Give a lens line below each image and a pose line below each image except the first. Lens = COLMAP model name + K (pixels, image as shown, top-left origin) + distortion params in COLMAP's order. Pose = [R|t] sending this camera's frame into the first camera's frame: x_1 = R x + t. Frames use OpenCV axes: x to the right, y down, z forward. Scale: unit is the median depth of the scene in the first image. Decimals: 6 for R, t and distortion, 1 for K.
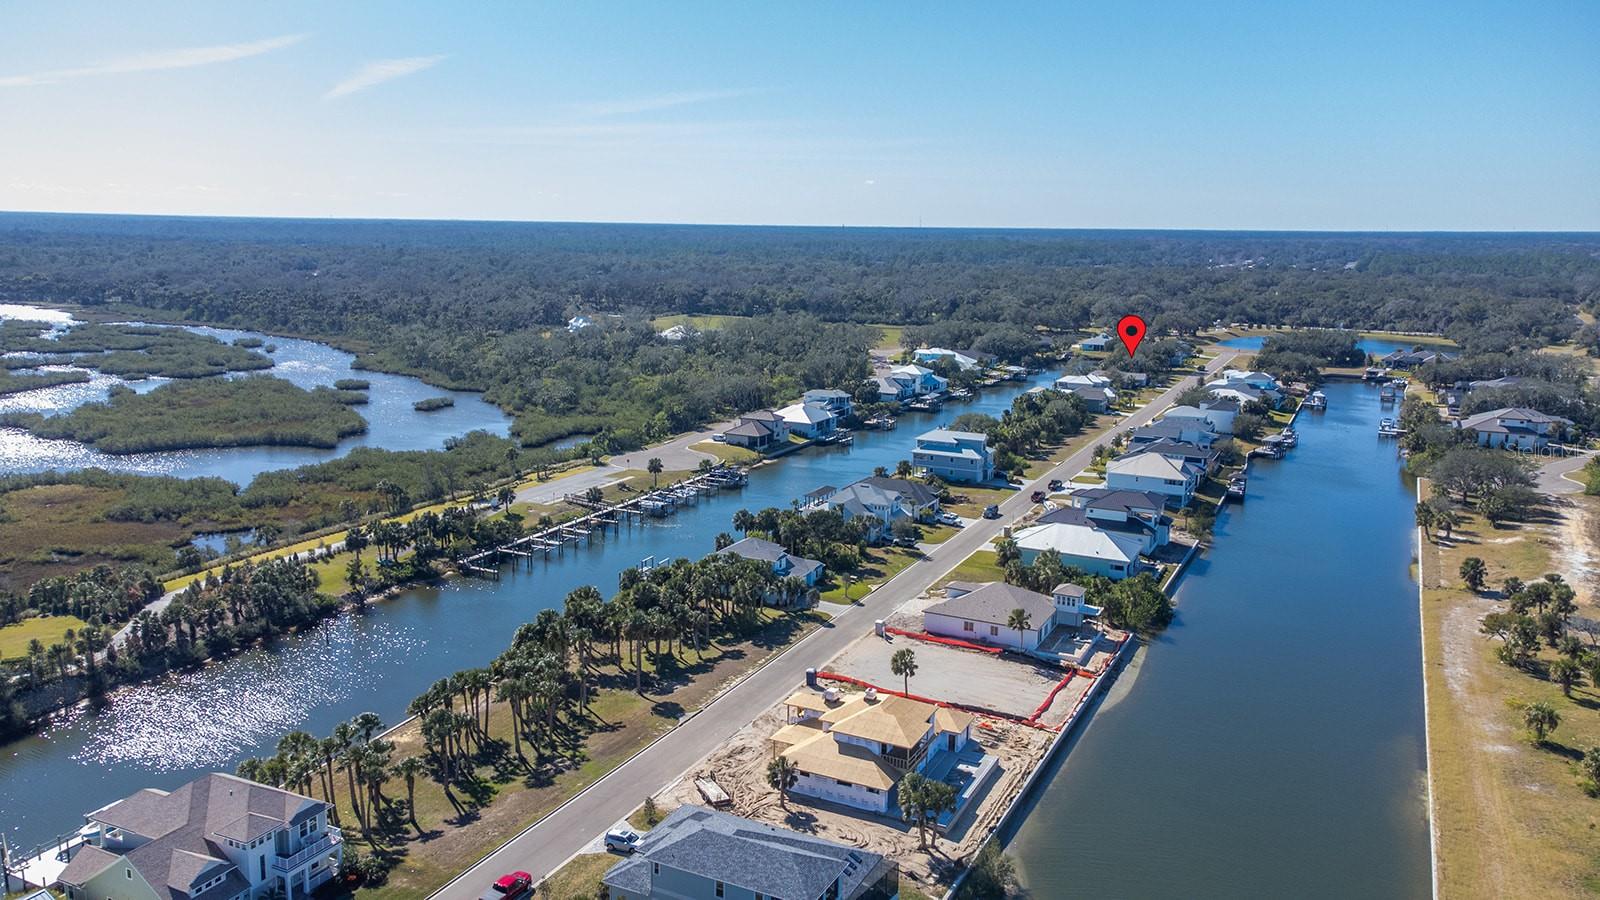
lens RADIAL K [[1189.6, 0, 799.4], [0, 1189.6, 454.5], [0, 0, 1]] dist [0.025527, 0.037418]
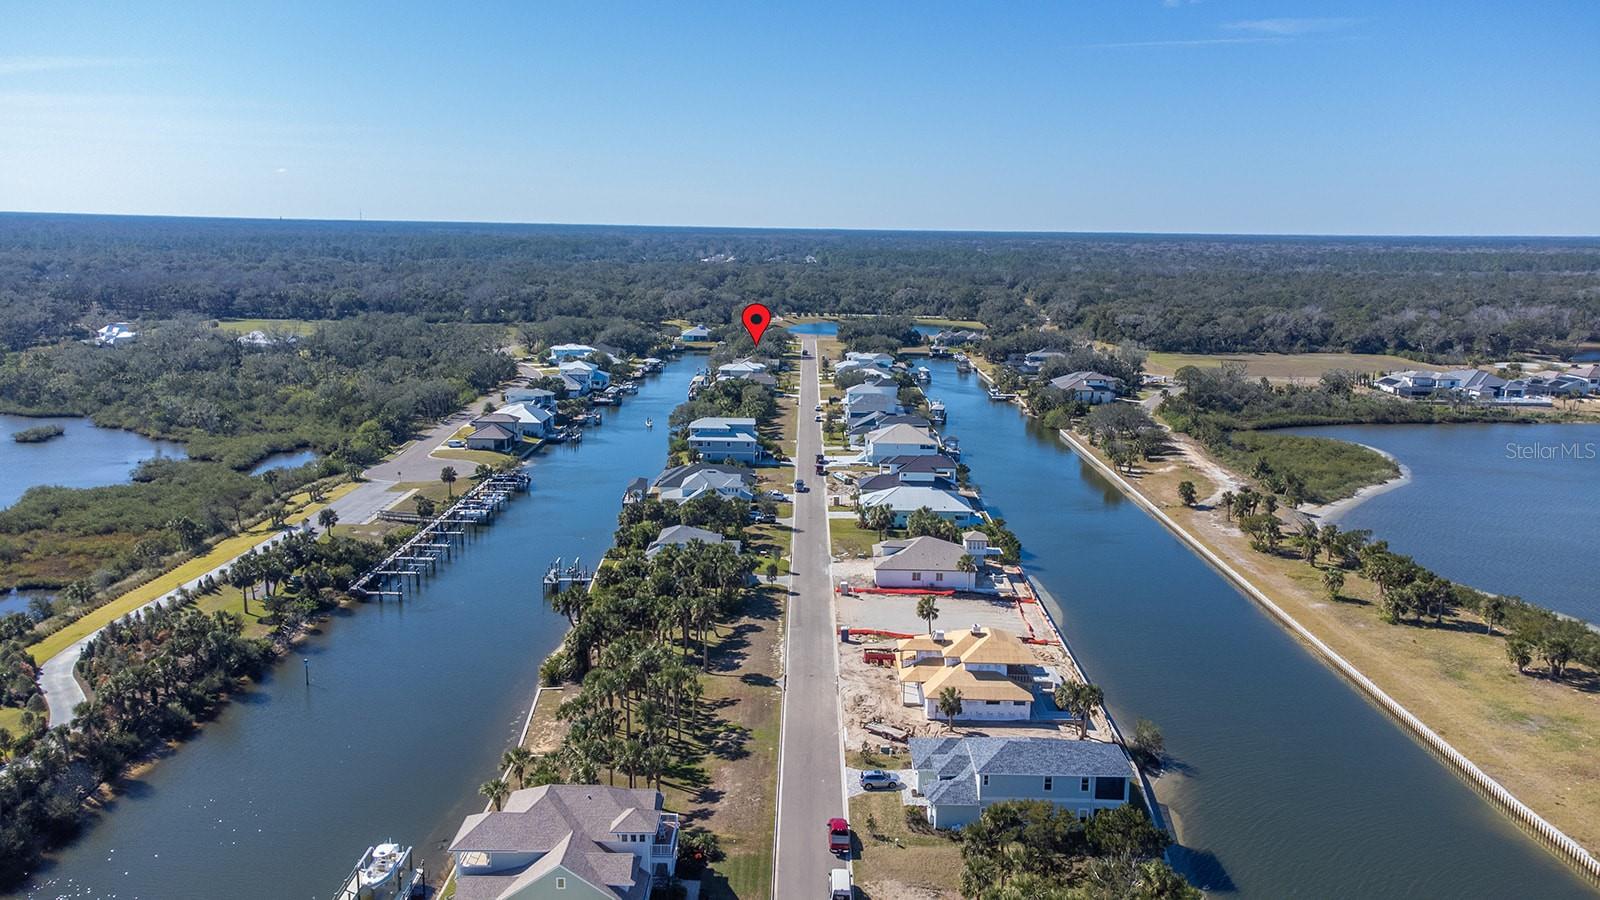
lens RADIAL K [[1189.6, 0, 798.2], [0, 1189.6, 444.0], [0, 0, 1]] dist [0.025527, 0.037418]
pose [[0.895559, -0.078597, 0.437946, -0.281900], [0.080417, 0.996657, 0.014423, -0.006129], [-0.437615, 0.022302, 0.898886, 0.004765]]
